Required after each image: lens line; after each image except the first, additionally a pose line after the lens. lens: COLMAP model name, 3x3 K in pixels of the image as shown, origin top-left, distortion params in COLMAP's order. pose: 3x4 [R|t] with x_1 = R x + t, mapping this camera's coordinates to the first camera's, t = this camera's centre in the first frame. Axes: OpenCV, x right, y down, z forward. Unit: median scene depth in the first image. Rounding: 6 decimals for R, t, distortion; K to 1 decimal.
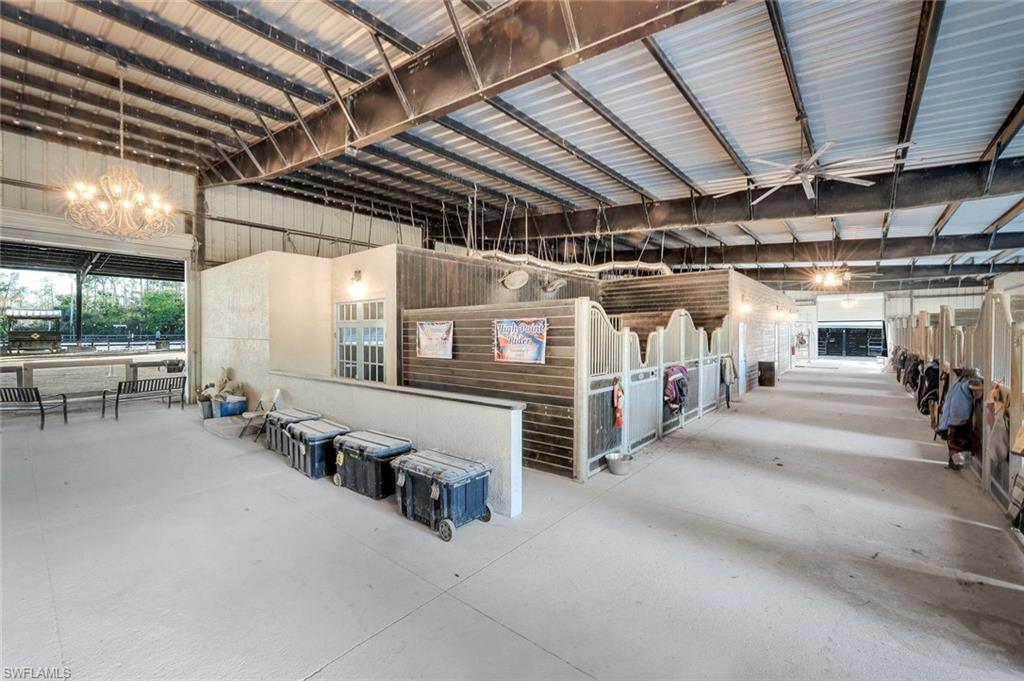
lens RADIAL K [[470.8, 0, 511.3], [0, 470.8, 336.2], [0, 0, 1]] dist [0.000288, 0.000004]
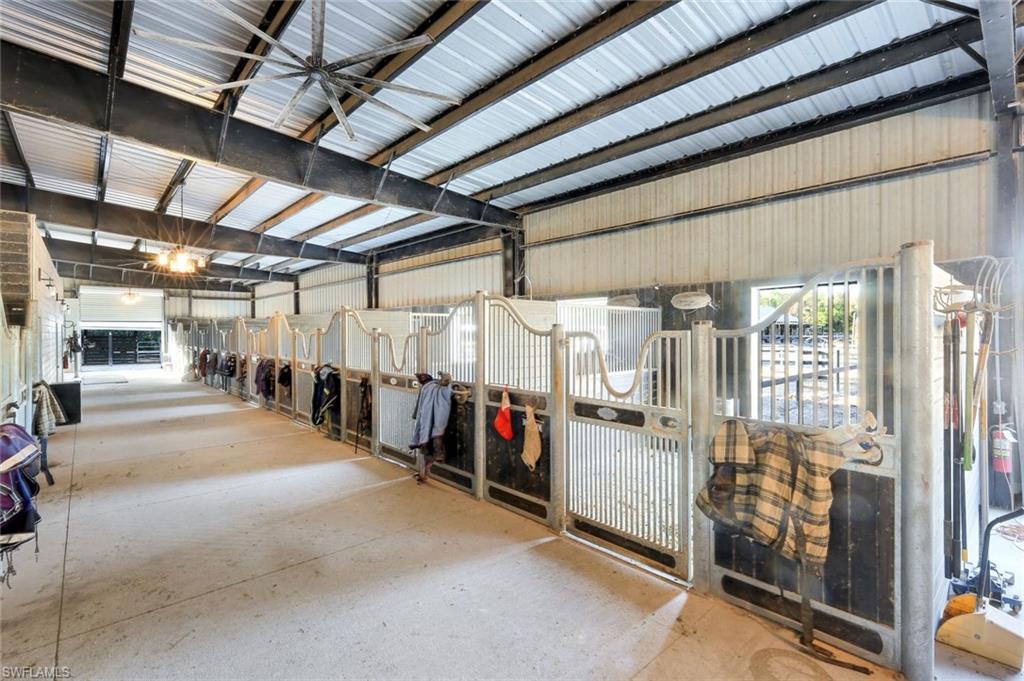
lens RADIAL K [[470.8, 0, 511.0], [0, 470.8, 338.9], [0, 0, 1]] dist [0.000288, 0.000004]
pose [[0.150331, -0.013701, 0.988541, 0.019597], [0.013638, 0.999838, 0.011784, -0.002454], [-0.988542, 0.011710, 0.150493, 0.238674]]
